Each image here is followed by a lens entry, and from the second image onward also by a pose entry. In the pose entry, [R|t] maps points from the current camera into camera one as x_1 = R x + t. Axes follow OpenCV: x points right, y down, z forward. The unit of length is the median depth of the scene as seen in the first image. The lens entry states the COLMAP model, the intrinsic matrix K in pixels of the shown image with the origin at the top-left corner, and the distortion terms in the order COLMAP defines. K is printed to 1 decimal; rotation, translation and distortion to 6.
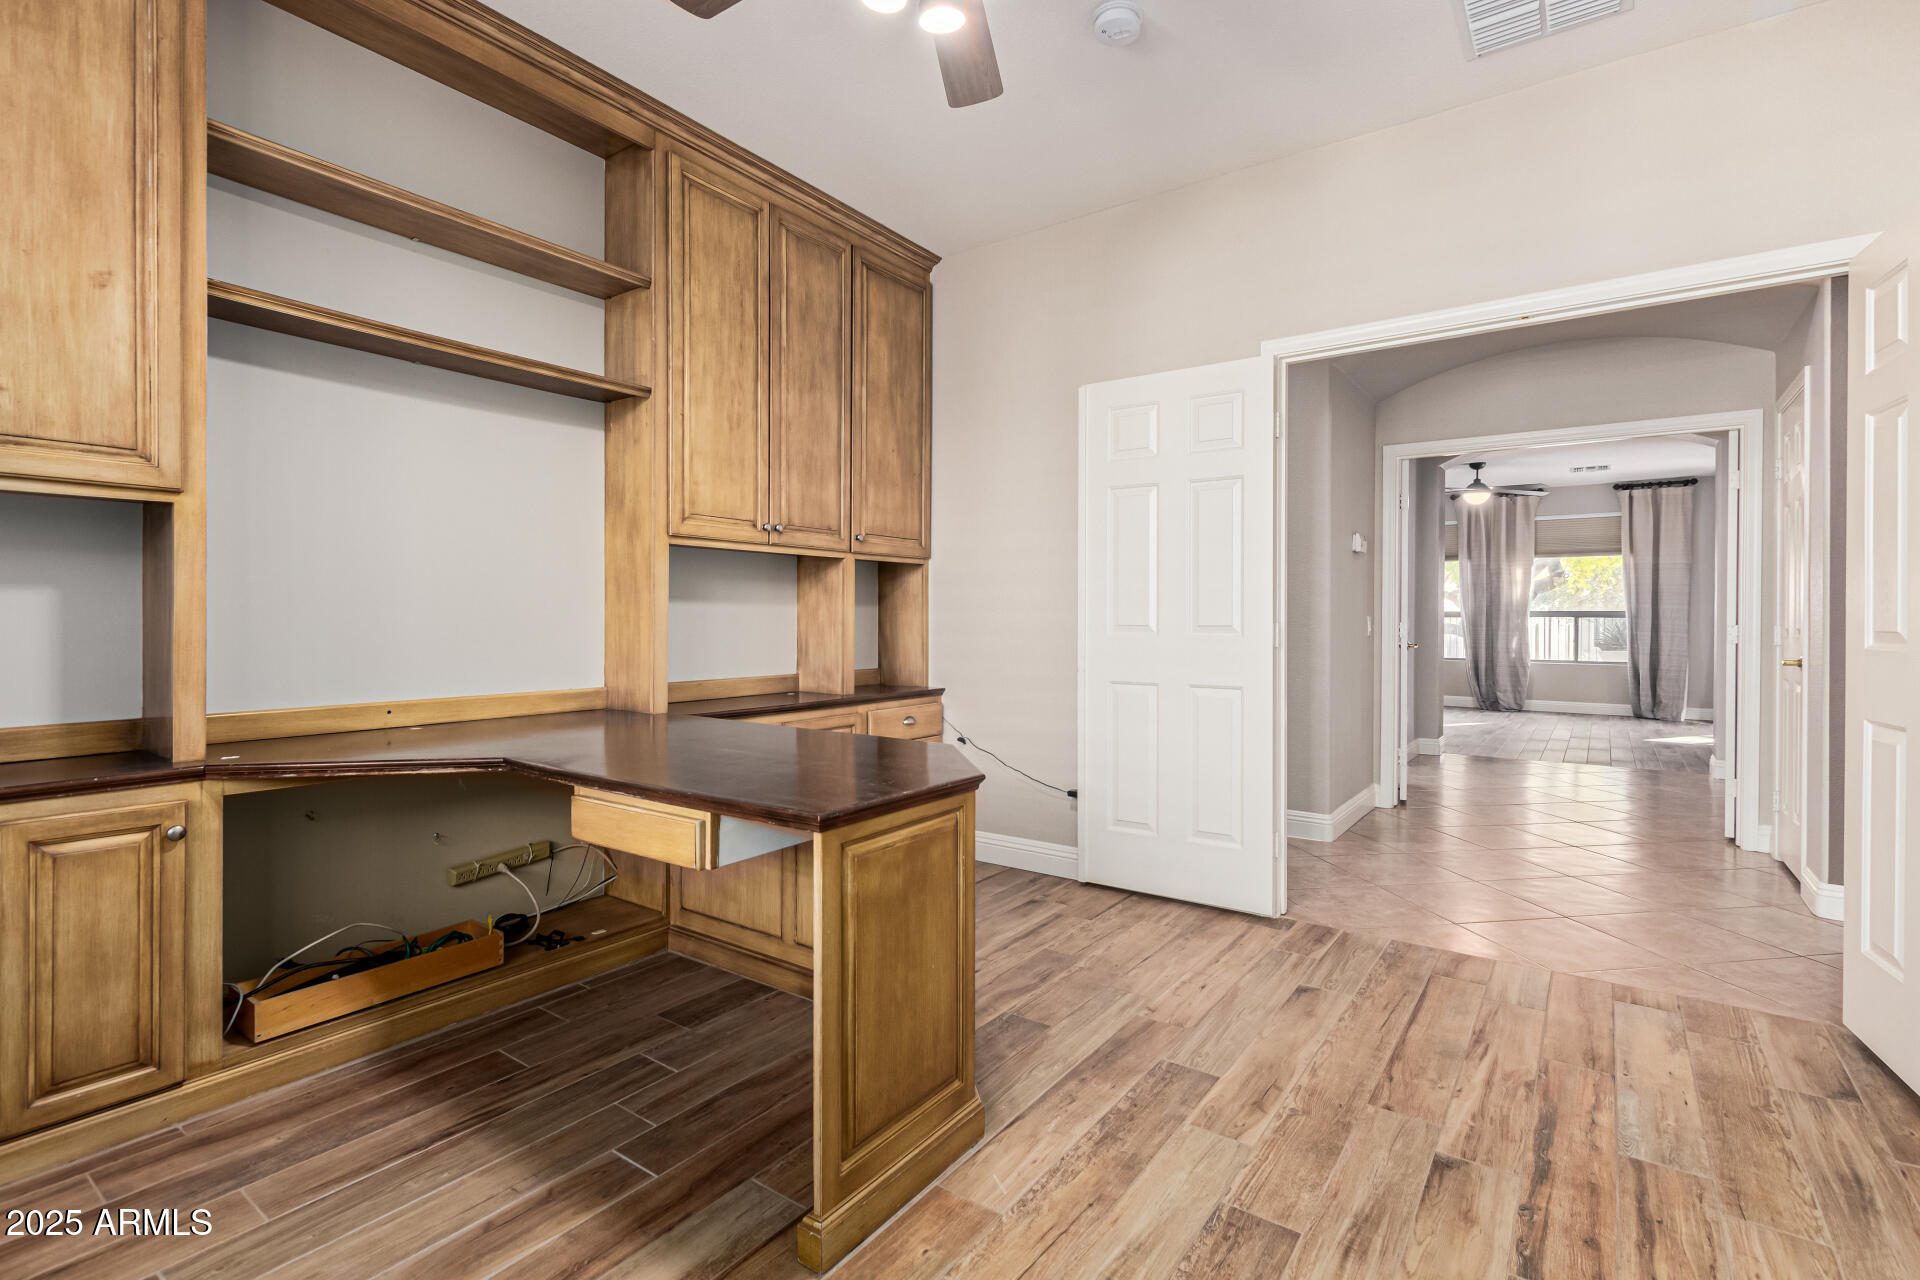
lens RADIAL K [[877.5, 0, 960.4], [0, 877.5, 629.8], [0, 0, 1]] dist [0.001661, -0.000076]
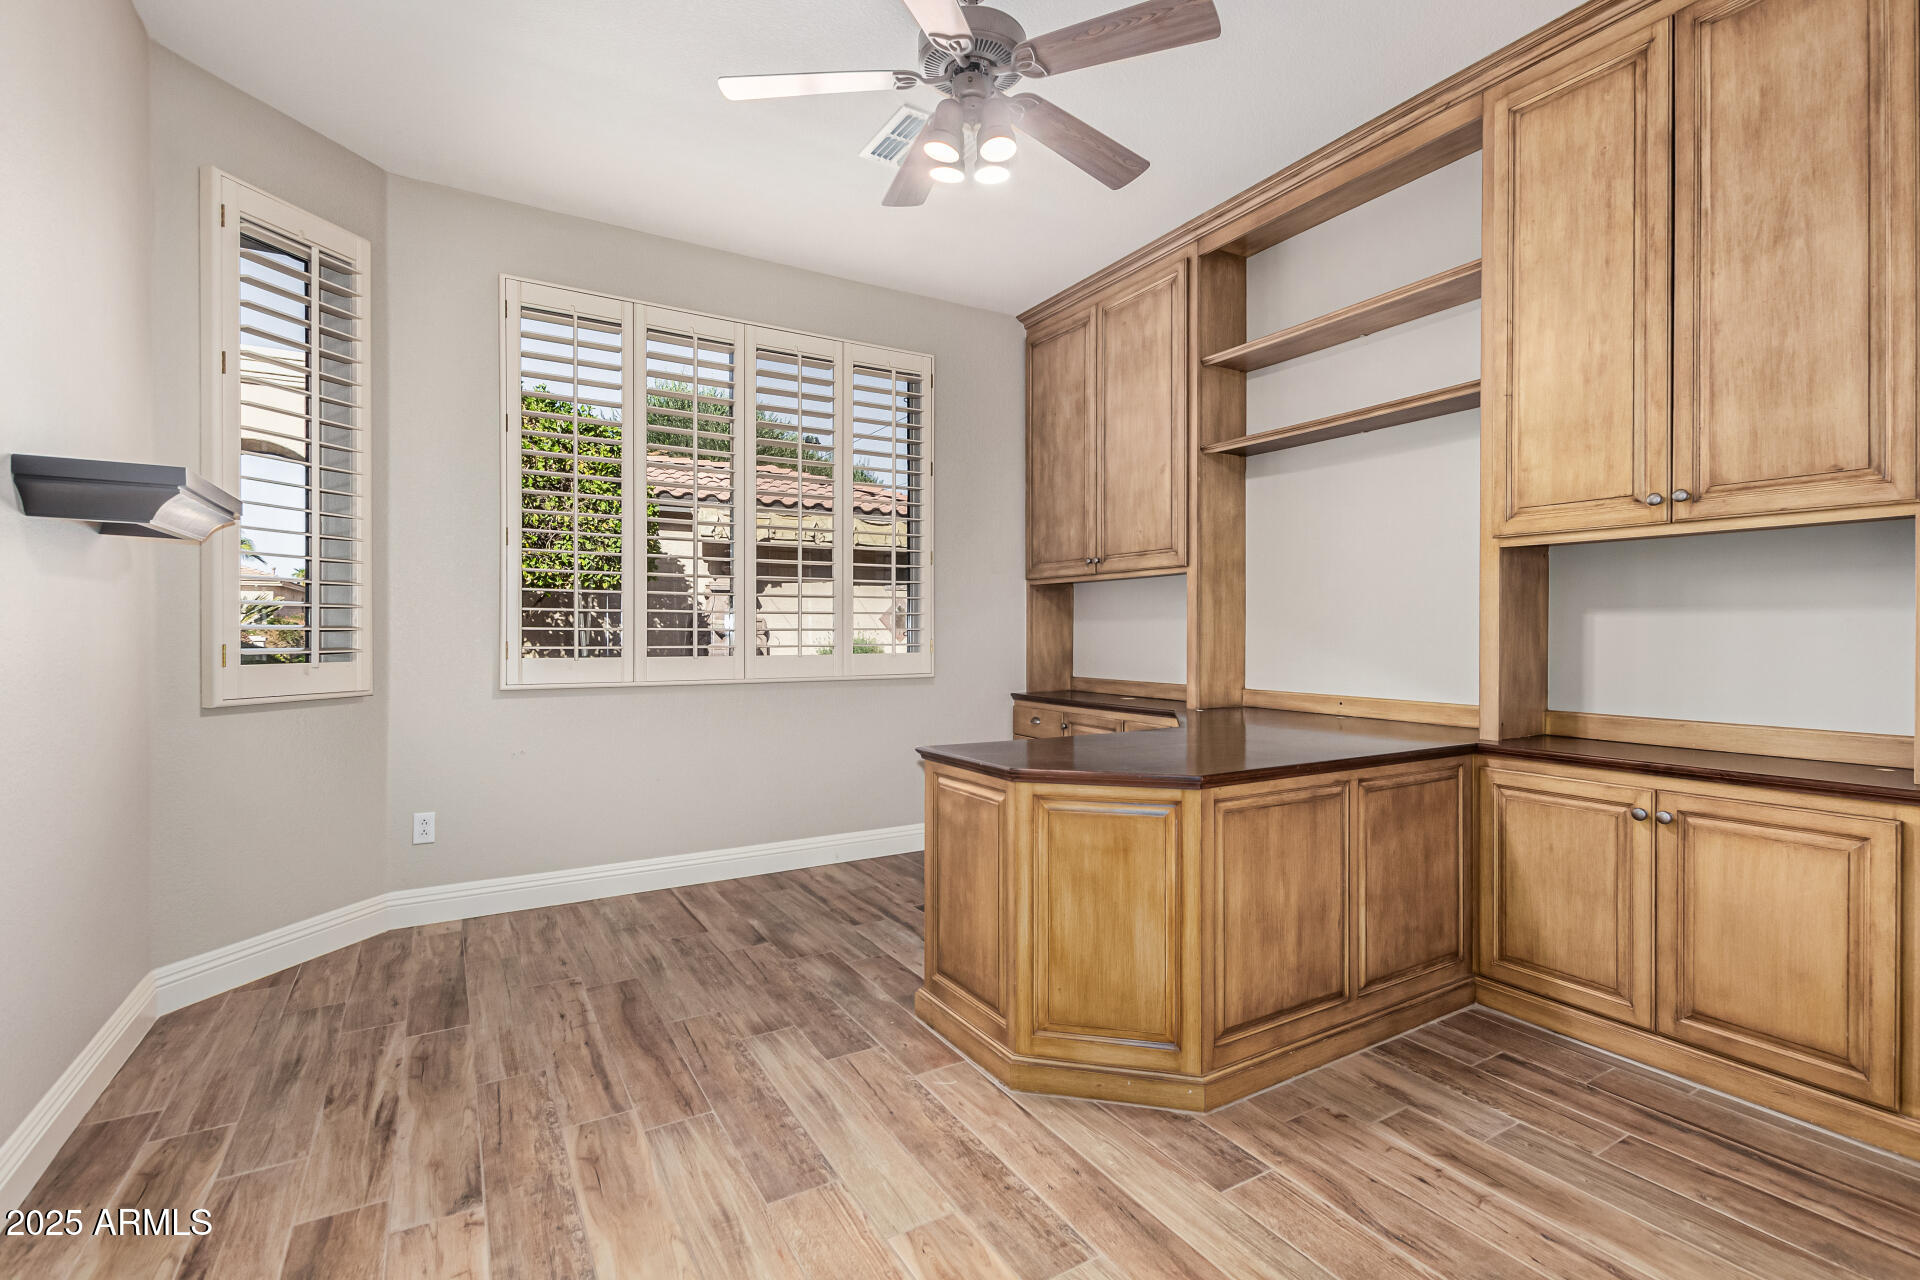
lens RADIAL K [[877.5, 0, 992.7], [0, 877.5, 640.7], [0, 0, 1]] dist [0.001661, -0.000076]
pose [[-0.372497, 0.006842, -0.928008, 0.733092], [-0.013403, 0.999829, 0.012751, -0.010702], [0.927937, 0.017187, -0.372342, 0.943210]]
